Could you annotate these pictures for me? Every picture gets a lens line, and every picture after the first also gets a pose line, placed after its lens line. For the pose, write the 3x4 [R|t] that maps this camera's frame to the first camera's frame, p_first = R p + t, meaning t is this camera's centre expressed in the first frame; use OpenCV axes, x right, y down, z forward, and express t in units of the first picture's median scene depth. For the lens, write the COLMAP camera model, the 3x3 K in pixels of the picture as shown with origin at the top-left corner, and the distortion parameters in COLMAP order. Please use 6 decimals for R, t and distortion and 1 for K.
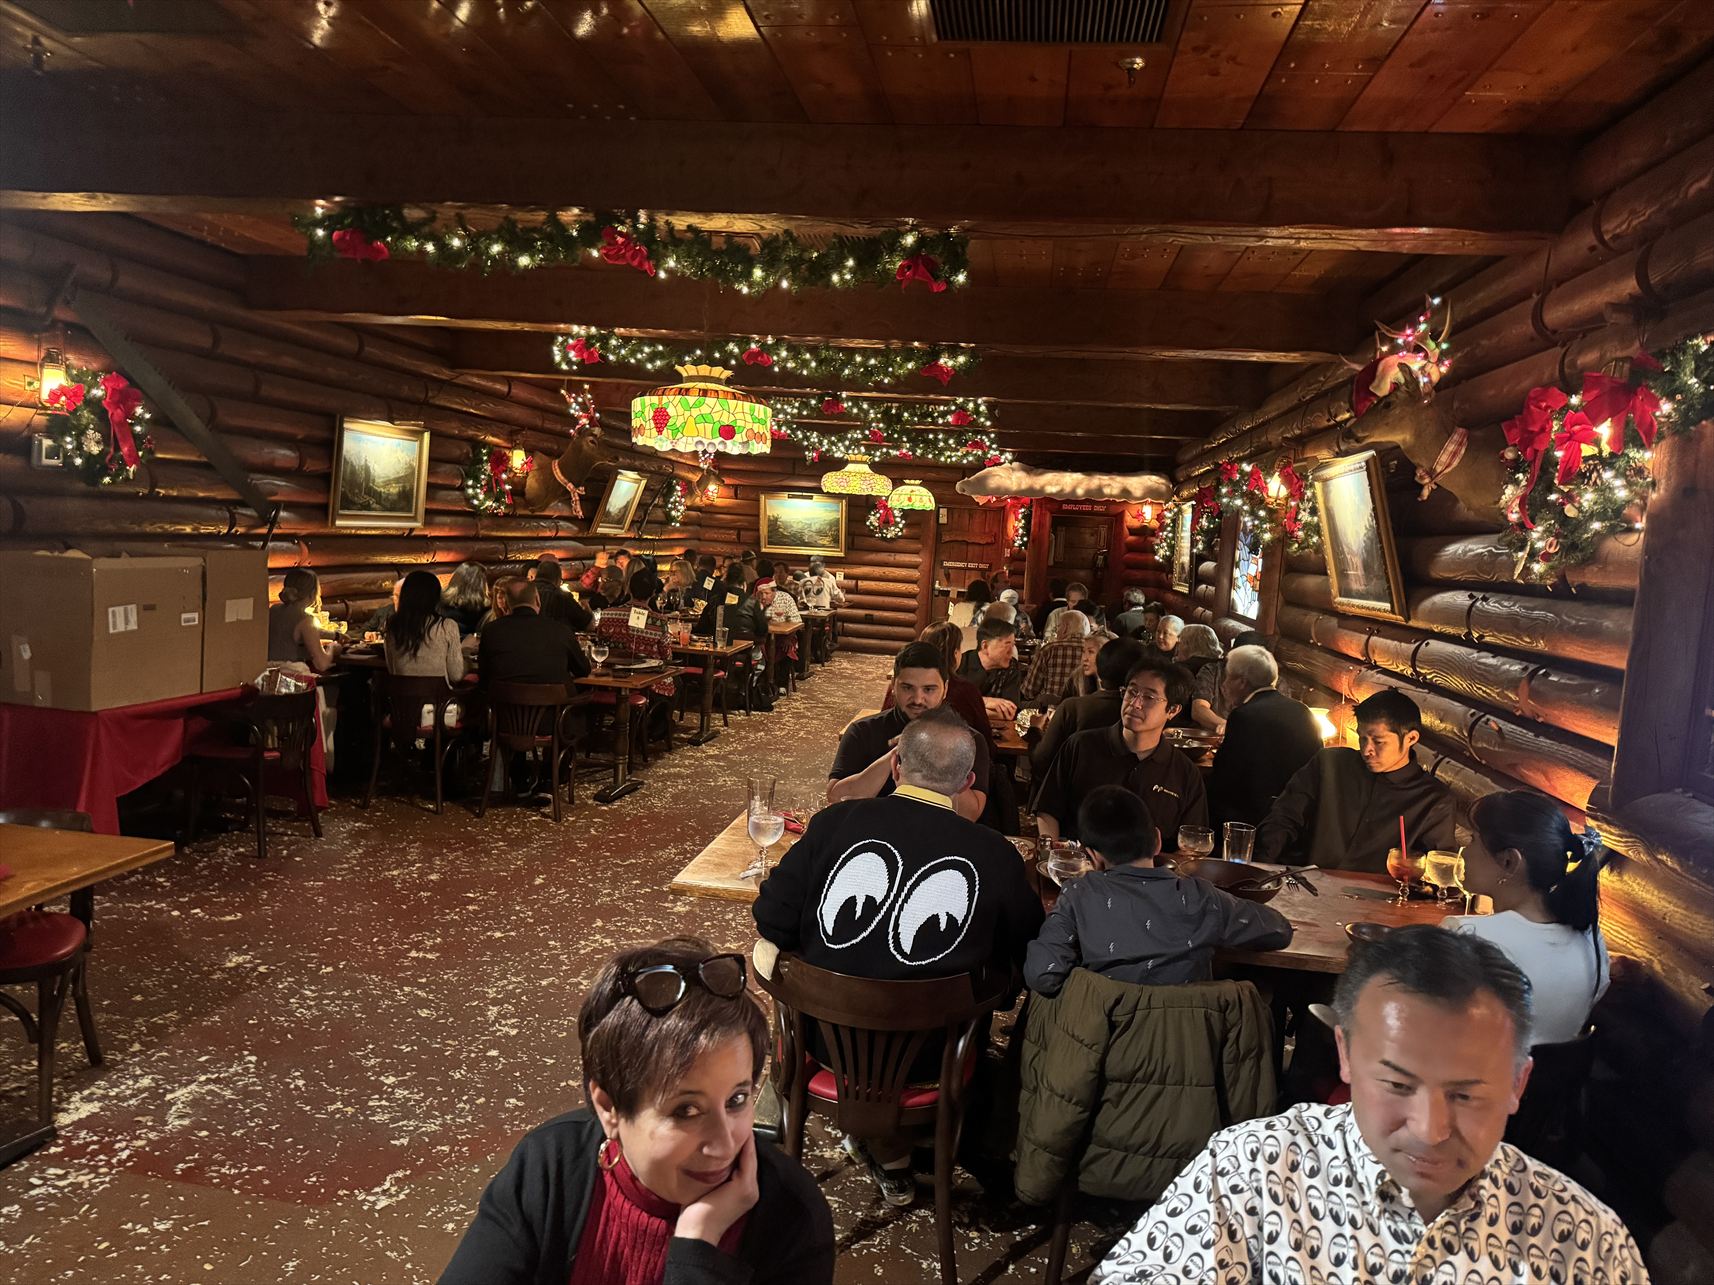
lens RADIAL K [[1201.9, 0, 857.8], [0, 1201.9, 642.6], [0, 0, 1]] dist [-0.011586, -0.002821]
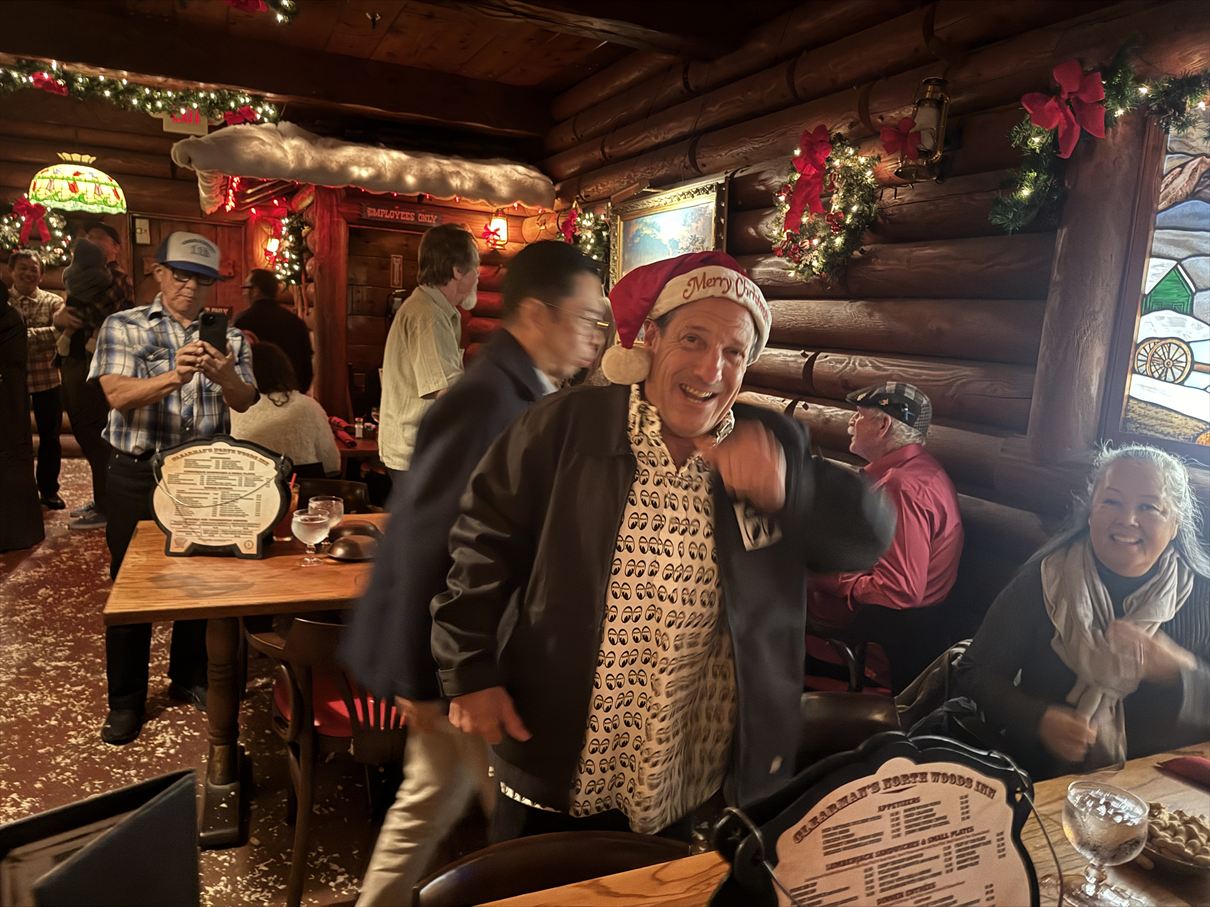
lens RADIAL K [[848.5, 0, 605.4], [0, 848.5, 454.5], [0, 0, 1]] dist [-0.011586, -0.002821]
pose [[0.841418, -0.088657, 0.533062, 0.034799], [0.033568, 0.993120, 0.112188, -0.036742], [-0.539341, -0.076503, 0.838605, 0.589059]]
